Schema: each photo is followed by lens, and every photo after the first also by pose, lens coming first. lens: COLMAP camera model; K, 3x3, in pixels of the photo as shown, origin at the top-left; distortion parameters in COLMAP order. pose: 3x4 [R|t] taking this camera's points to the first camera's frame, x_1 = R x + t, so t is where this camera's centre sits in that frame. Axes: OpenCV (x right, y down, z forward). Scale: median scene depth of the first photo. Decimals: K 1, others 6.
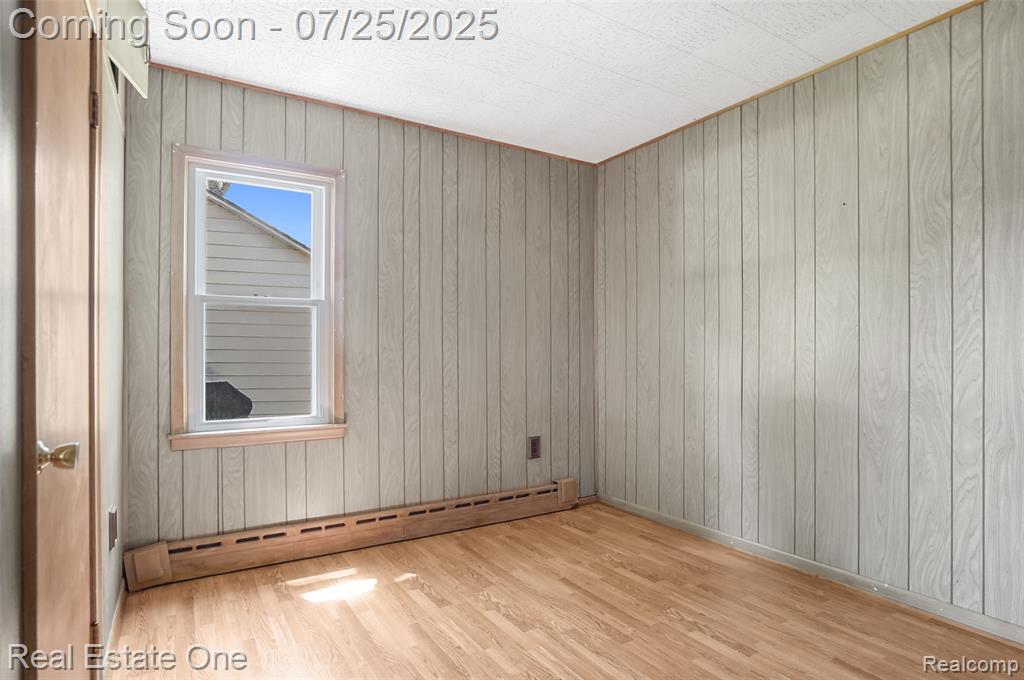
lens RADIAL K [[553.8, 0, 512.3], [0, 553.8, 347.2], [0, 0, 1]] dist [-0.045223, 0.026613]
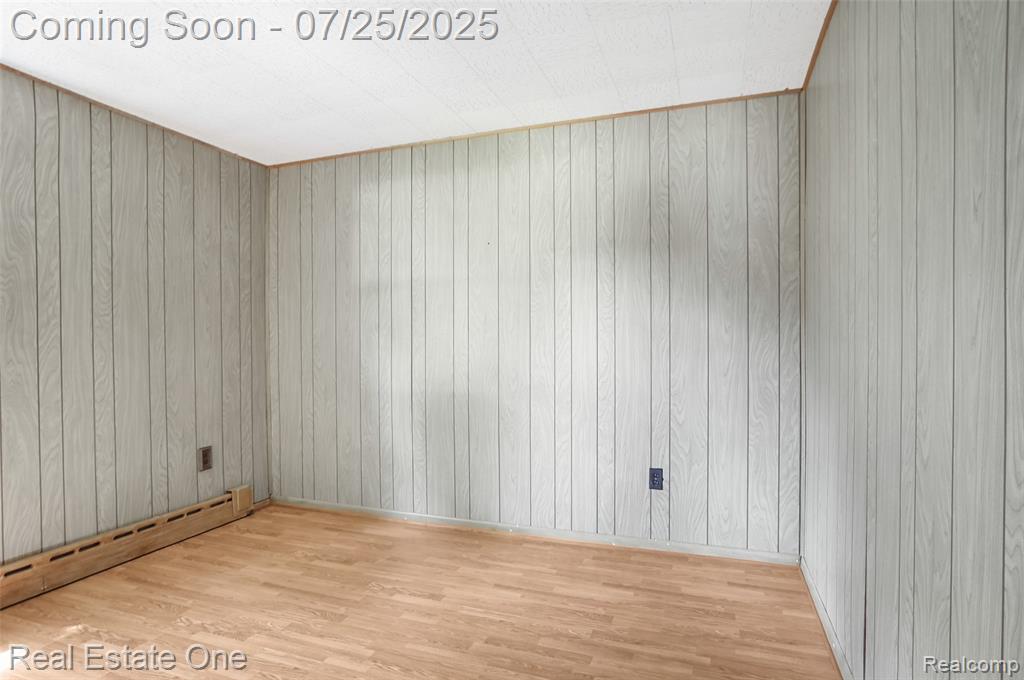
lens RADIAL K [[553.8, 0, 521.8], [0, 553.8, 336.1], [0, 0, 1]] dist [-0.045223, 0.026613]
pose [[0.782816, 0.002611, 0.622248, -0.135483], [-0.003061, 0.999995, -0.000346, -0.034237], [-0.622246, -0.001634, 0.782820, -0.079264]]
